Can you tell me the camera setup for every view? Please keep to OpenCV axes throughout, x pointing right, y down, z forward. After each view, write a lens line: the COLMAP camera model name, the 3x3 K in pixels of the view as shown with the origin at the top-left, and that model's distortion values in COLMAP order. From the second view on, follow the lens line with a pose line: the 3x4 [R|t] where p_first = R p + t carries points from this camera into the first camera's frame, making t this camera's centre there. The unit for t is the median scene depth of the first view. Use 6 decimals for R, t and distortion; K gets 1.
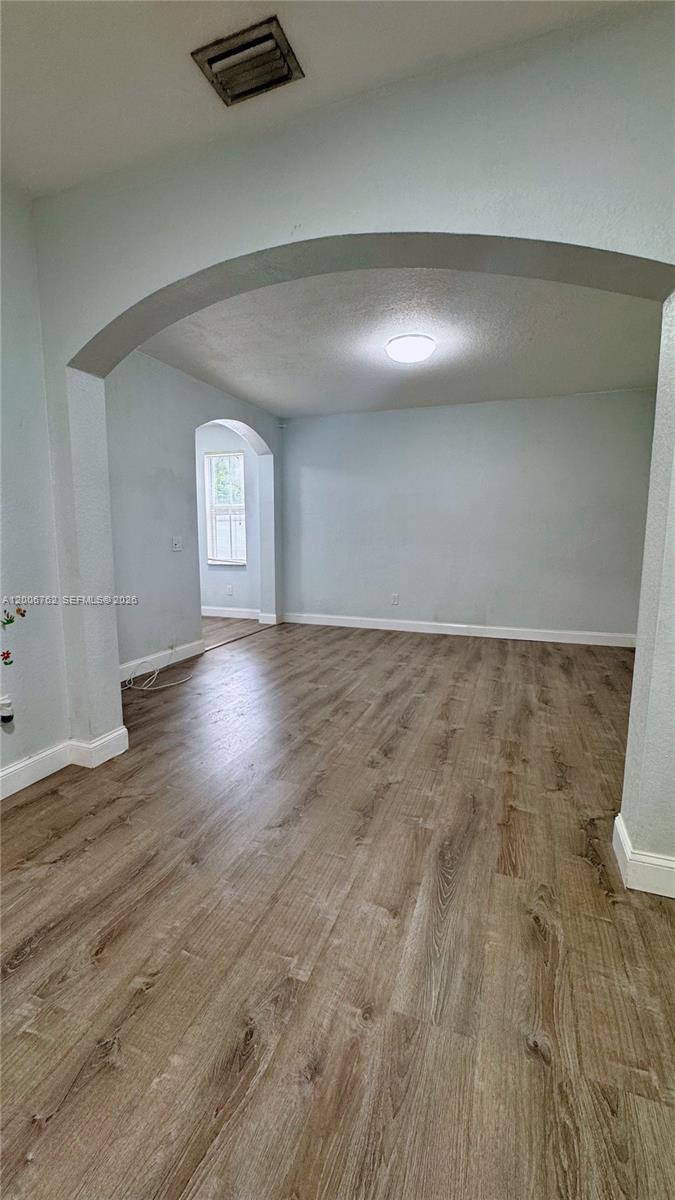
lens RADIAL K [[478.6, 0, 338.1], [0, 478.6, 598.9], [0, 0, 1]] dist [-0.002841, 0.000302]
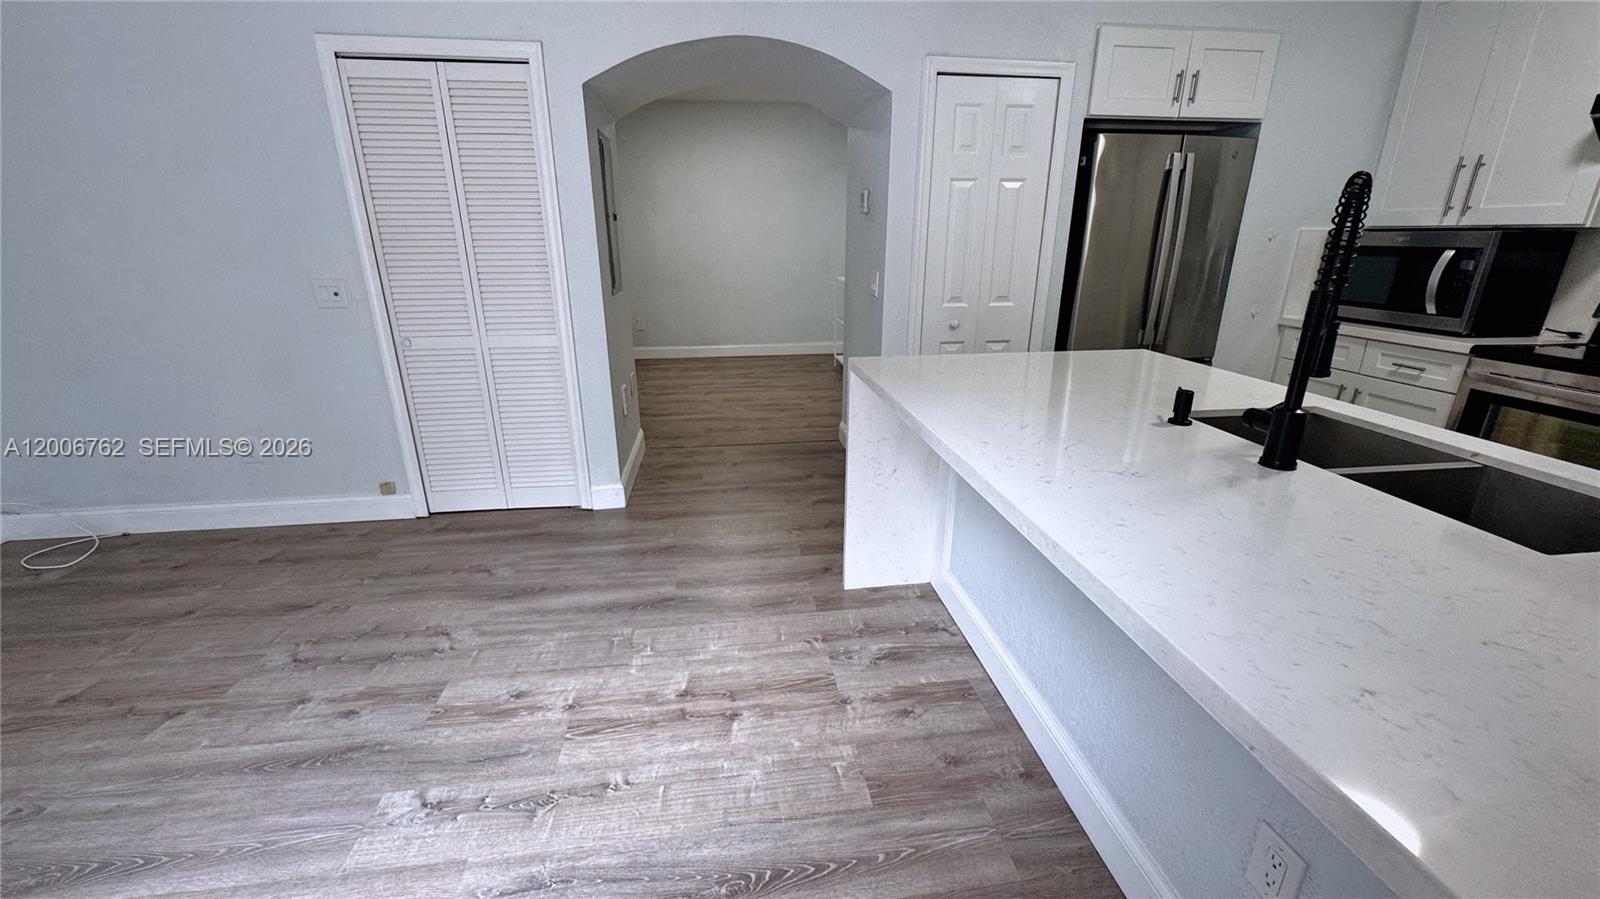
lens RADIAL K [[638.2, 0, 802.3], [0, 638.2, 455.1], [0, 0, 1]] dist [-0.002841, 0.000302]
pose [[-0.472198, -0.286931, 0.833486, -0.980194], [0.114907, 0.917436, 0.380930, -0.314851], [-0.873971, 0.275648, -0.400241, 1.457631]]
